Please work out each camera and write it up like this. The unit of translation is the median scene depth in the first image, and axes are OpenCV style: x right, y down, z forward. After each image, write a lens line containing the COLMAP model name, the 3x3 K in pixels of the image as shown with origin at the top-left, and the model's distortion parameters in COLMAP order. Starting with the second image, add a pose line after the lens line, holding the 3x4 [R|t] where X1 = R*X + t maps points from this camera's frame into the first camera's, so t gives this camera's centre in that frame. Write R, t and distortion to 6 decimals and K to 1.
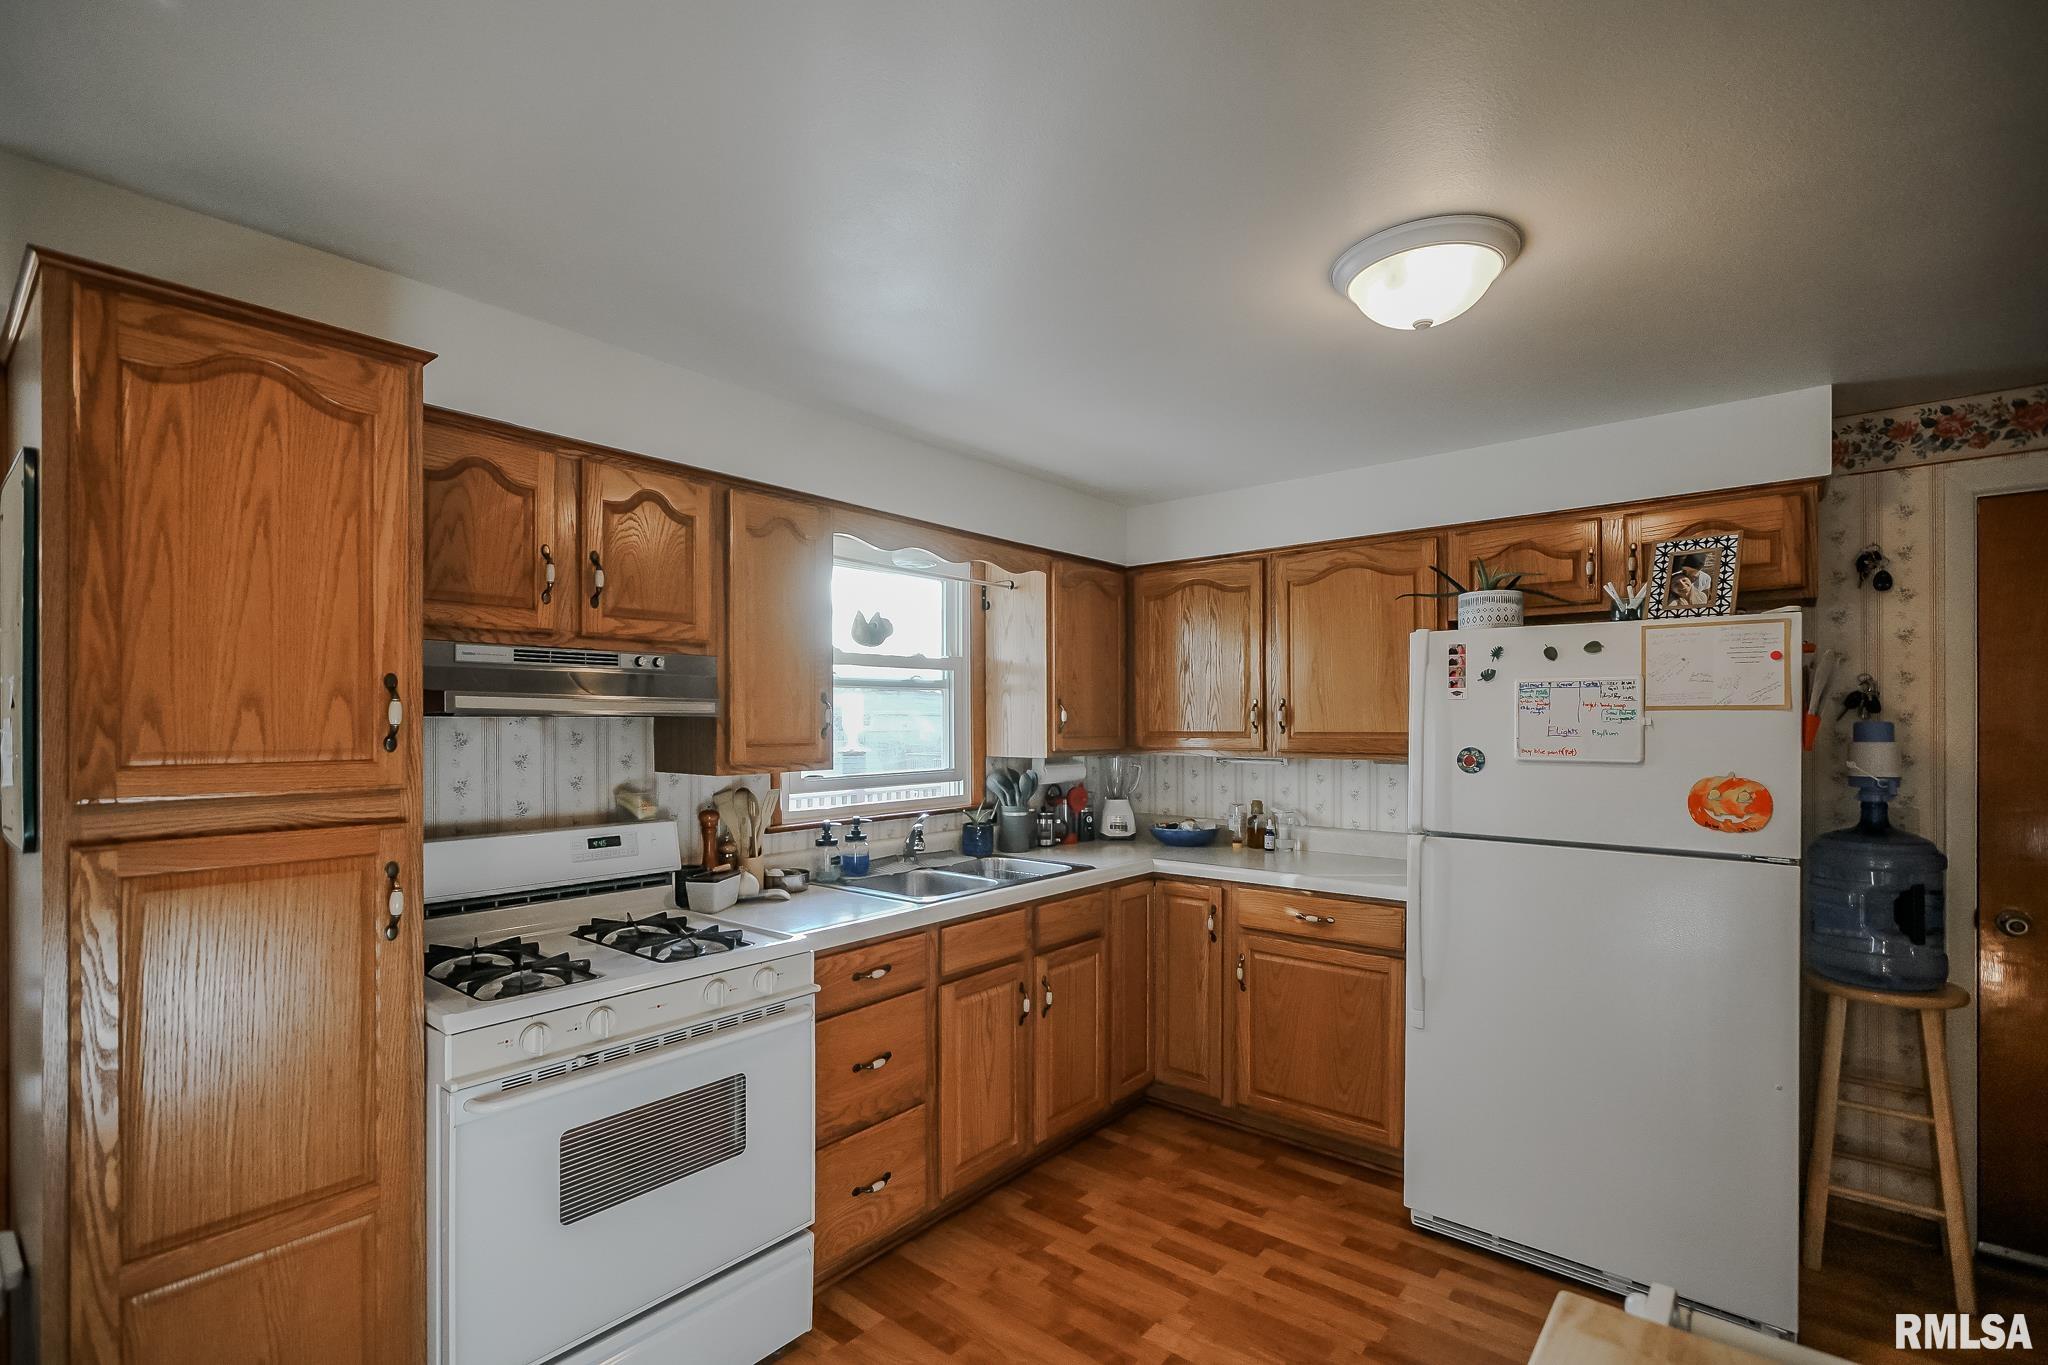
lens RADIAL K [[924.1, 0, 1054.3], [0, 924.1, 719.5], [0, 0, 1]] dist [-0.000240, 0.000449]
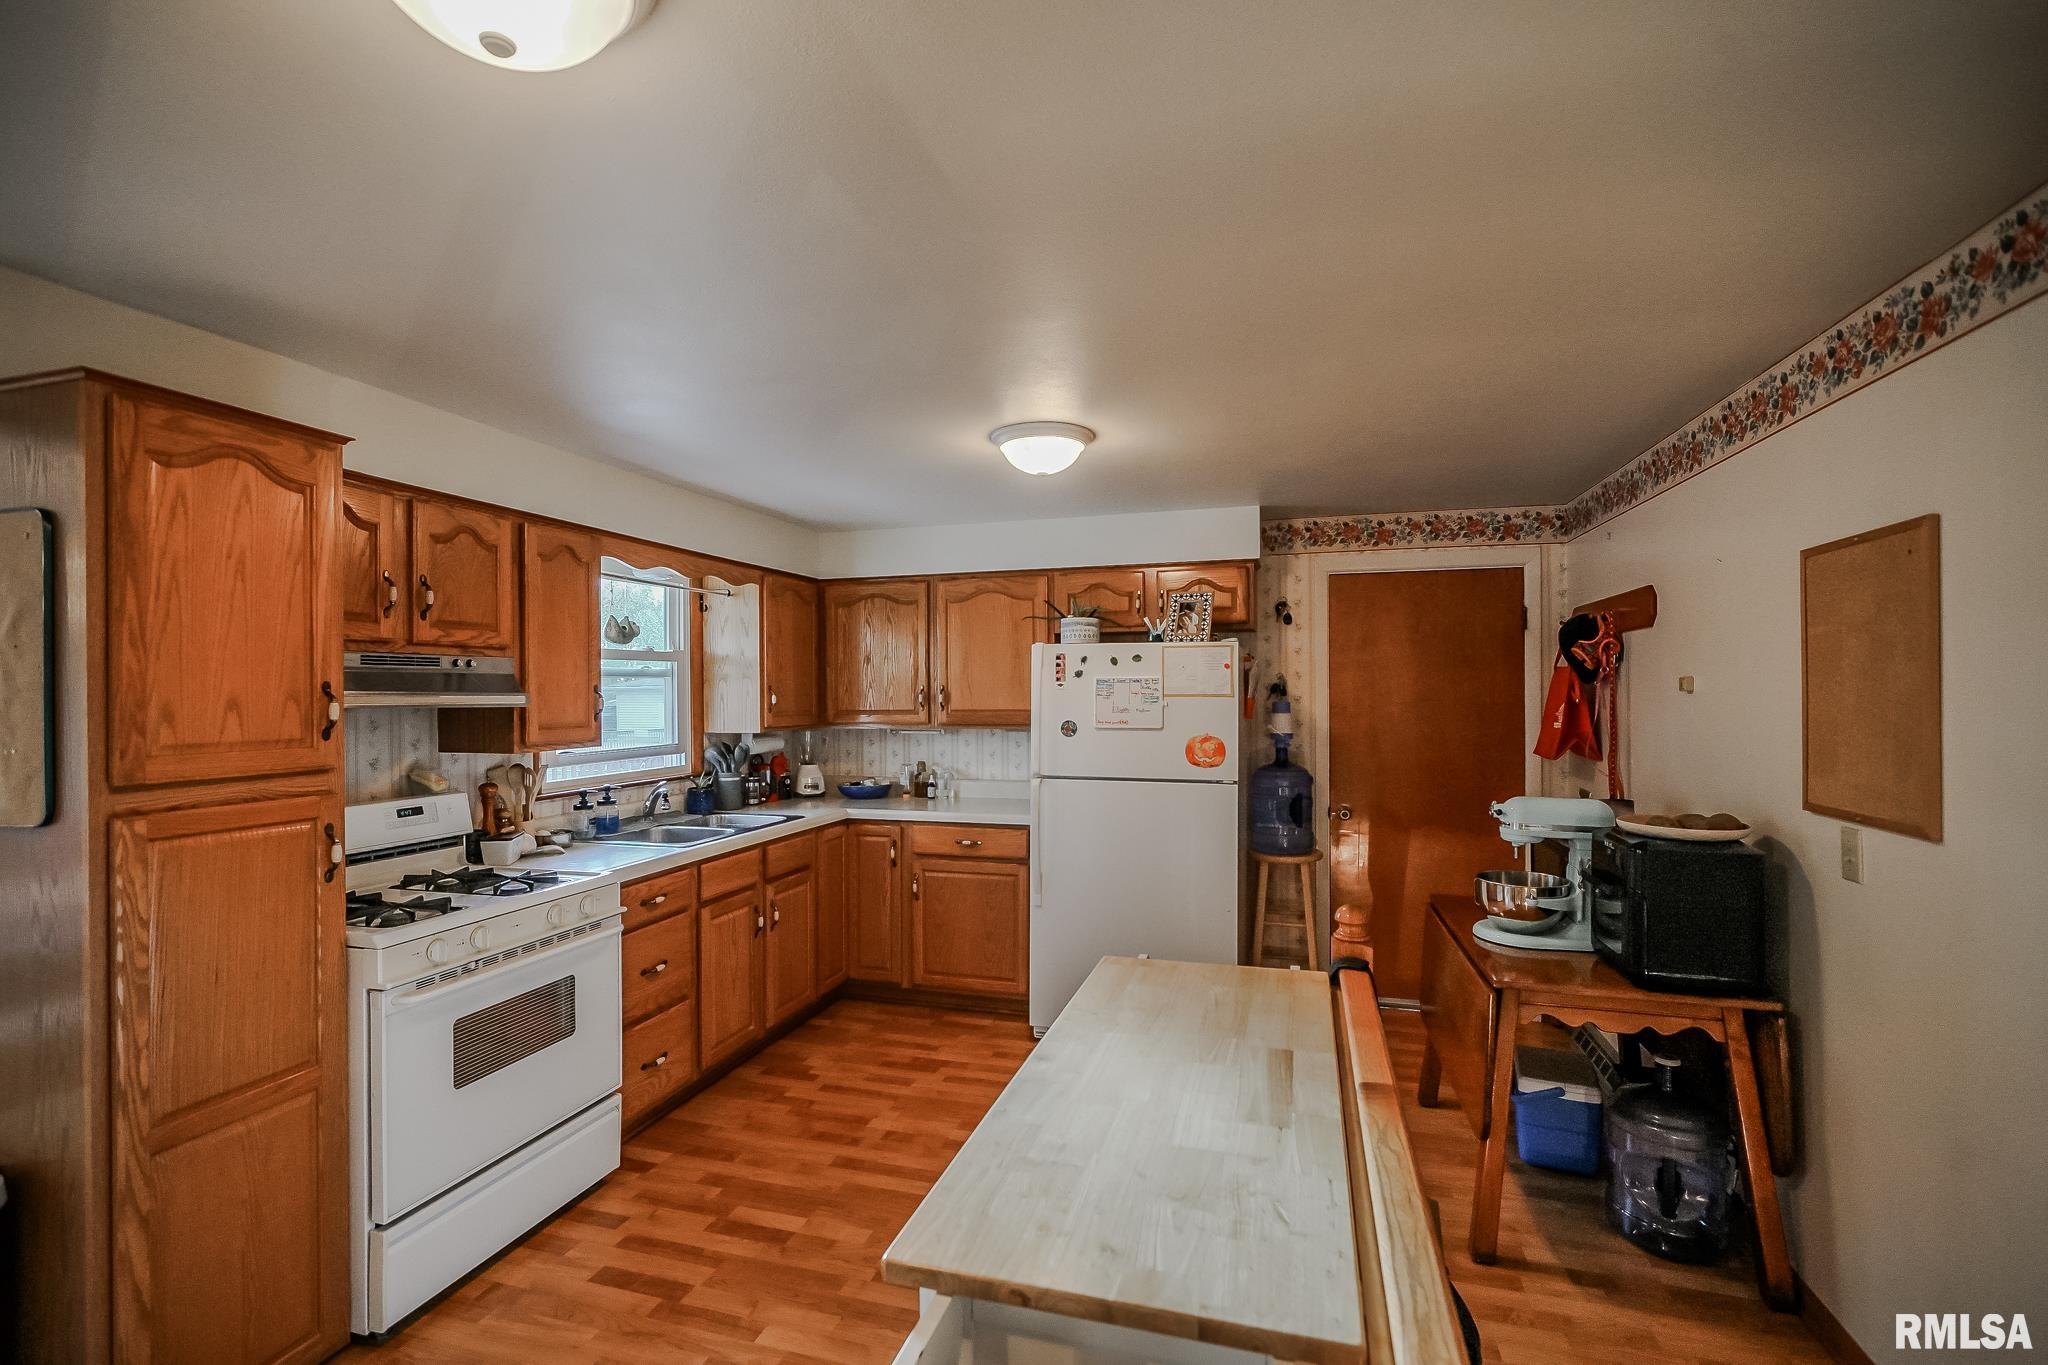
lens RADIAL K [[897.5, 0, 1038.1], [0, 897.5, 689.6], [0, 0, 1]] dist [-0.001405, 0.000413]
pose [[0.924934, -0.004041, 0.380106, -0.161679], [0.004149, 0.999991, 0.000534, -0.021175], [-0.380105, 0.001083, 0.924943, -0.356585]]
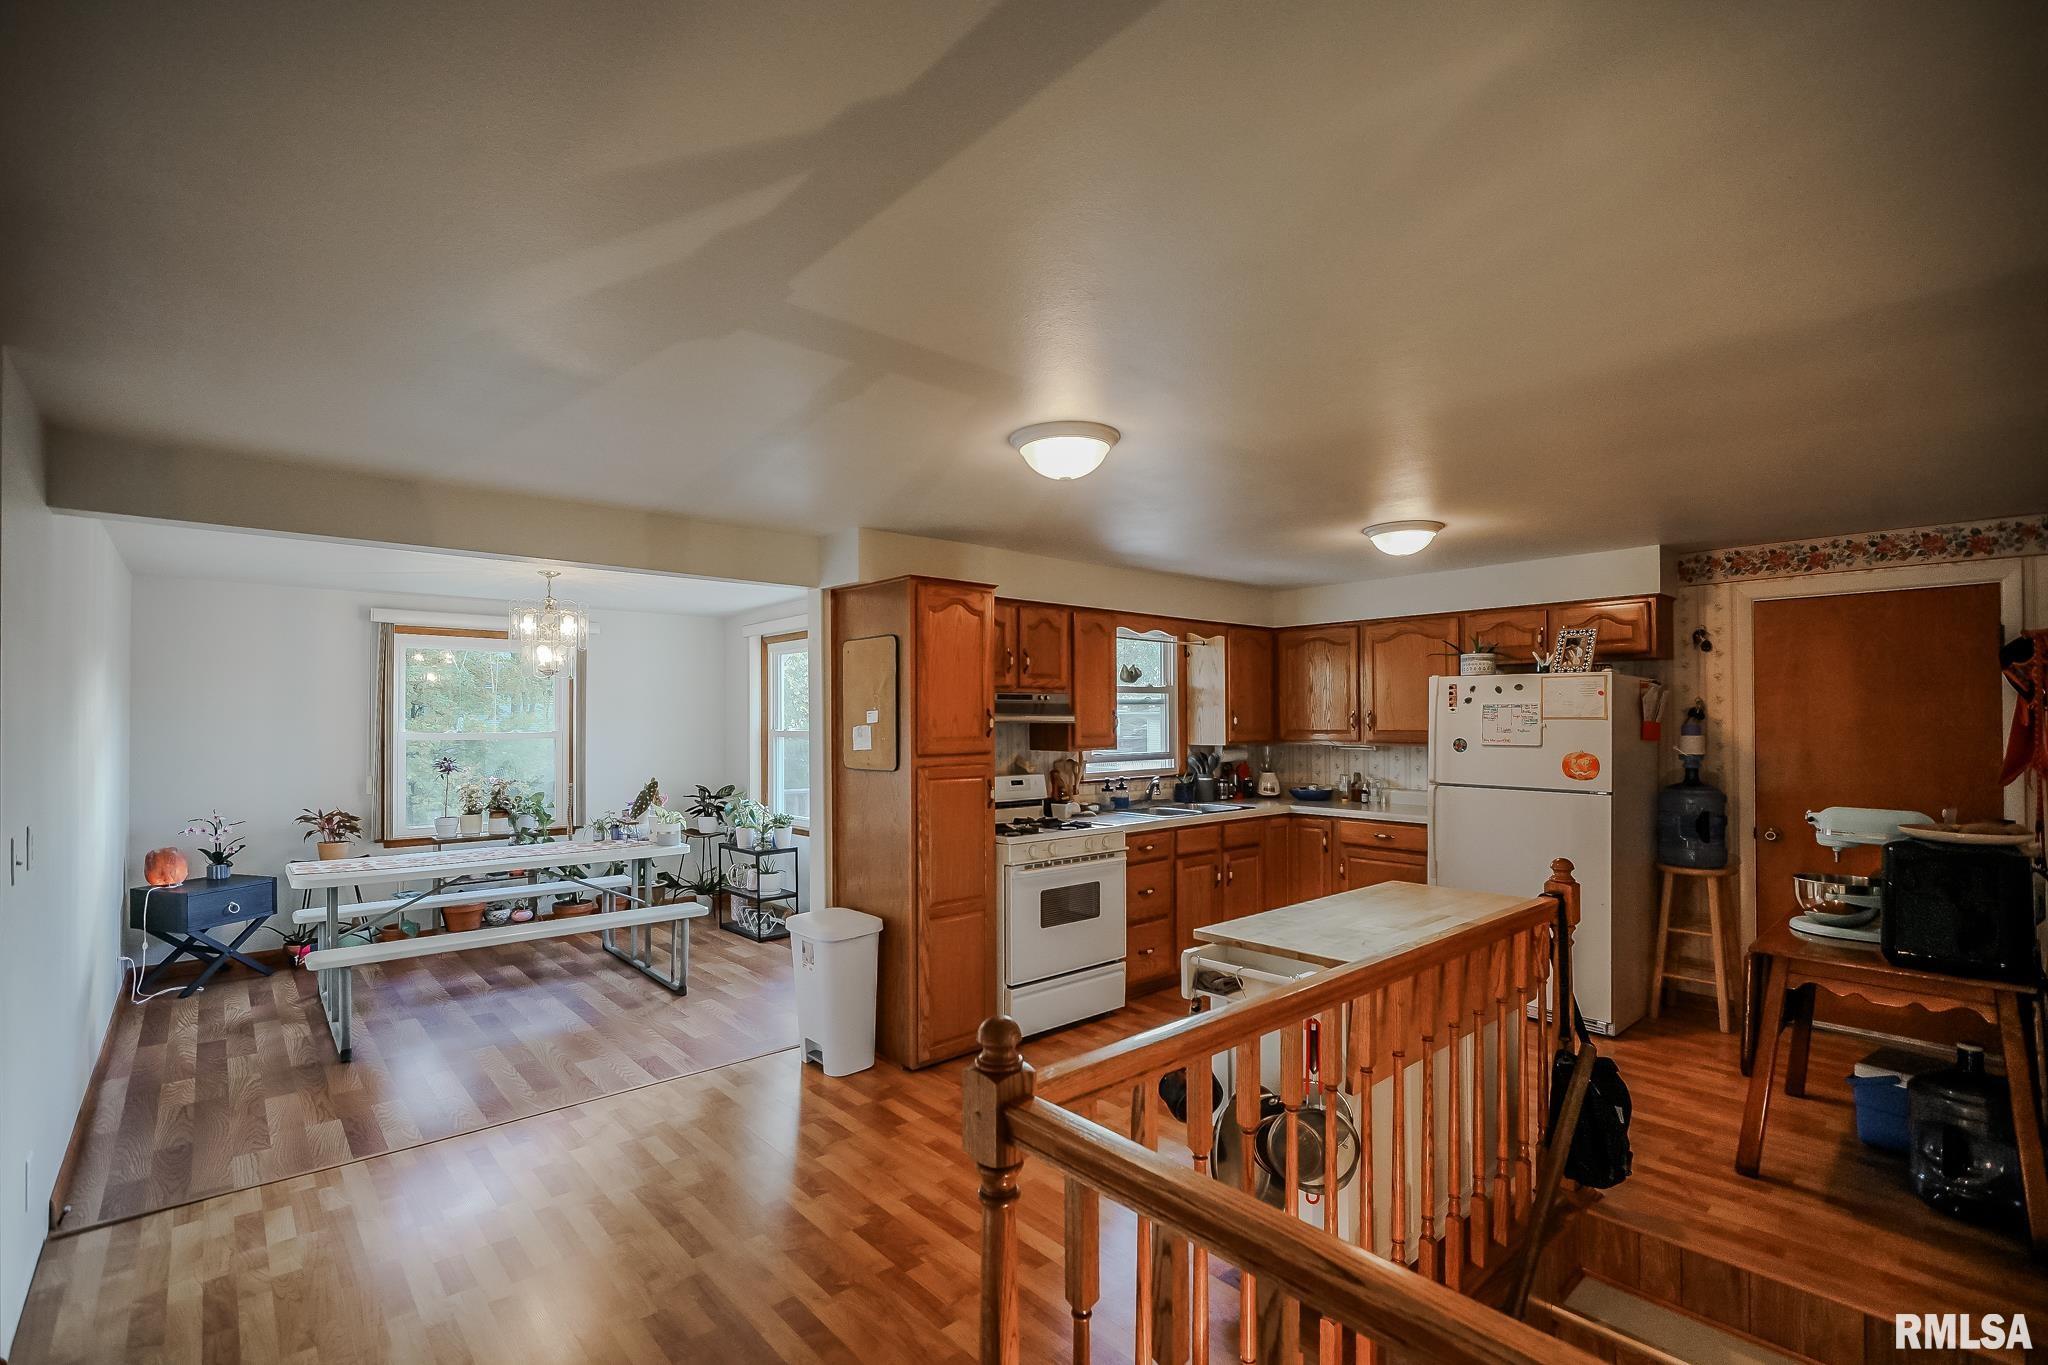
lens RADIAL K [[940.6, 0, 1026.2], [0, 940.6, 708.8], [0, 0, 1]] dist [-0.002154, 0.000005]
pose [[0.983530, -0.004201, -0.180695, -0.073881], [0.002663, 0.999958, -0.008756, -0.015125], [0.180724, 0.008130, 0.983500, -1.015830]]
